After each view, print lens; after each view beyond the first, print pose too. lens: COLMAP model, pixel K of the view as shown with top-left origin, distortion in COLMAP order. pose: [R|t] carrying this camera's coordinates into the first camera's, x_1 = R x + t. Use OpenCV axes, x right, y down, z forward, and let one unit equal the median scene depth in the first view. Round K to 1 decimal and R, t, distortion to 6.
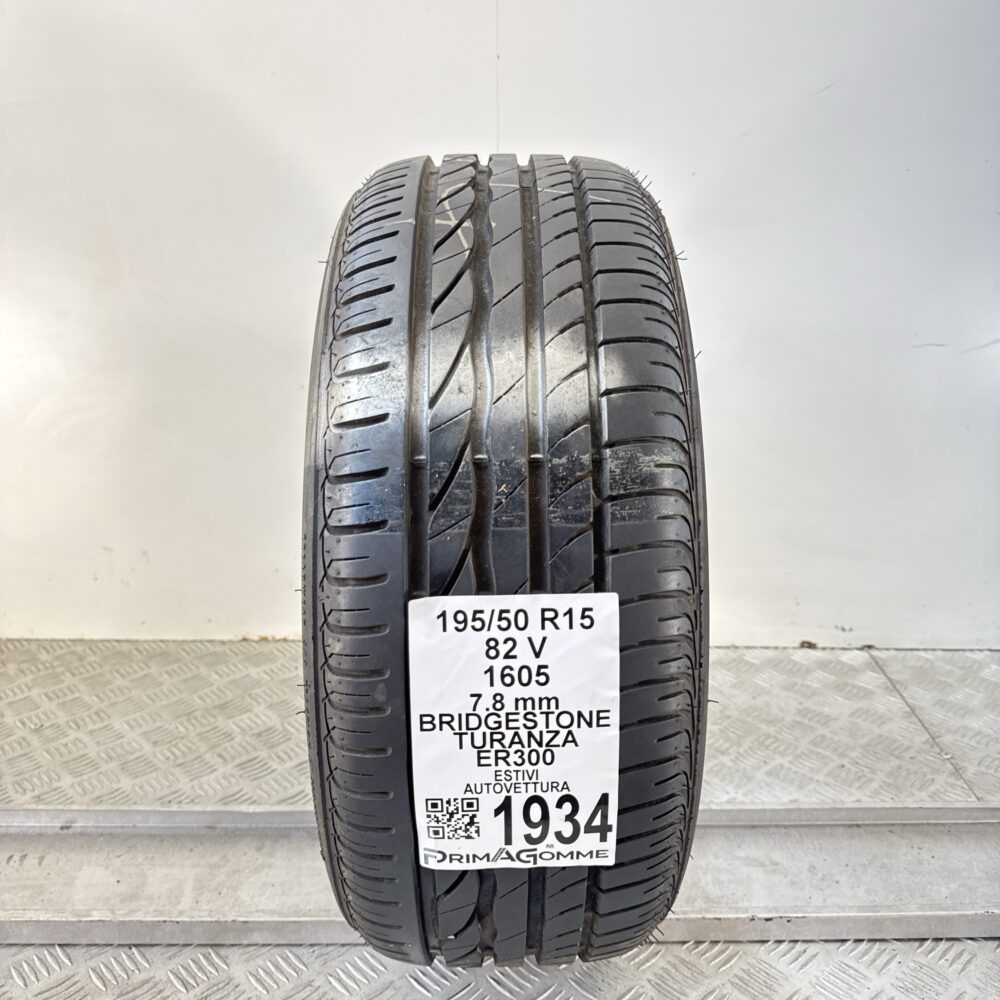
lens RADIAL K [[951.1, 0, 508.6], [0, 951.1, 498.8], [0, 0, 1]] dist [0.126967, -0.331034]
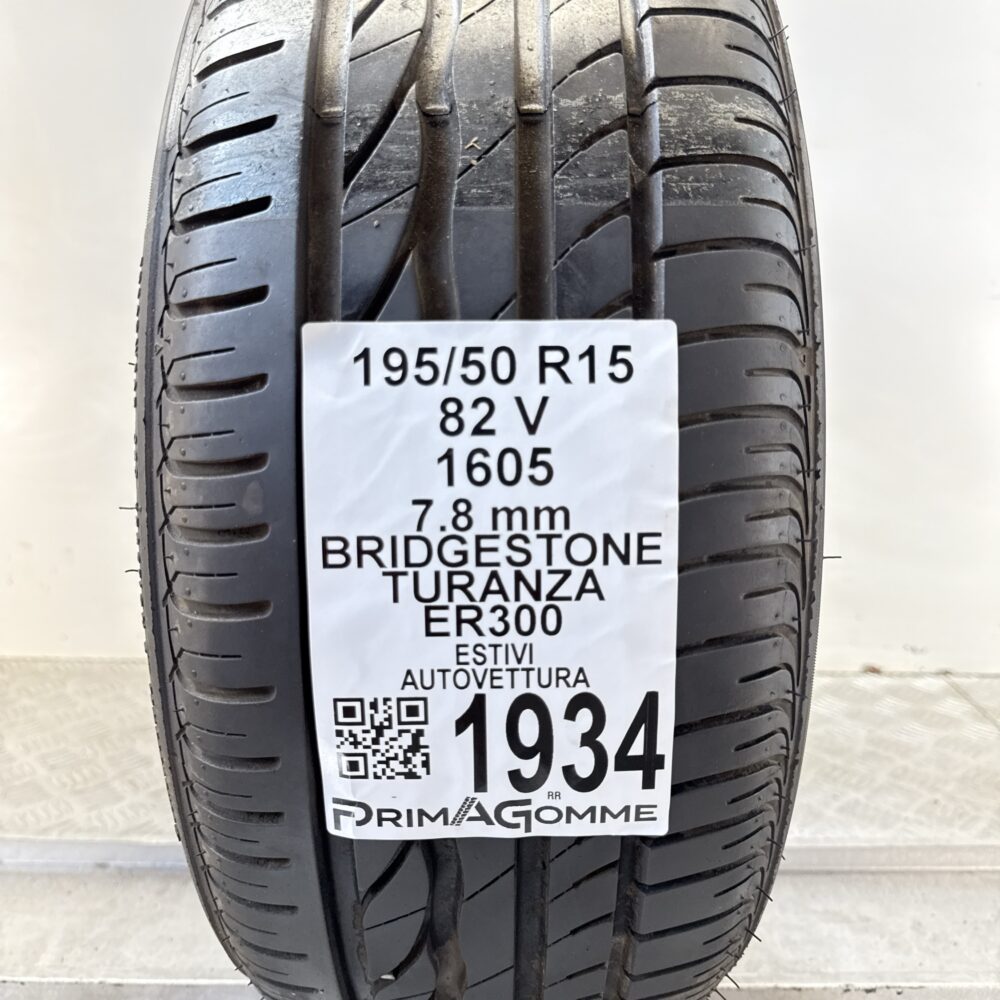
lens RADIAL K [[967.0, 0, 500.0], [0, 967.0, 500.0], [0, 0, 1]] dist [0.091357, -0.173033]
pose [[0.999890, 0.004890, -0.014026, 0.018896], [-0.006233, 0.995230, -0.097358, 0.253052], [0.013483, 0.097435, 0.995151, 0.425106]]
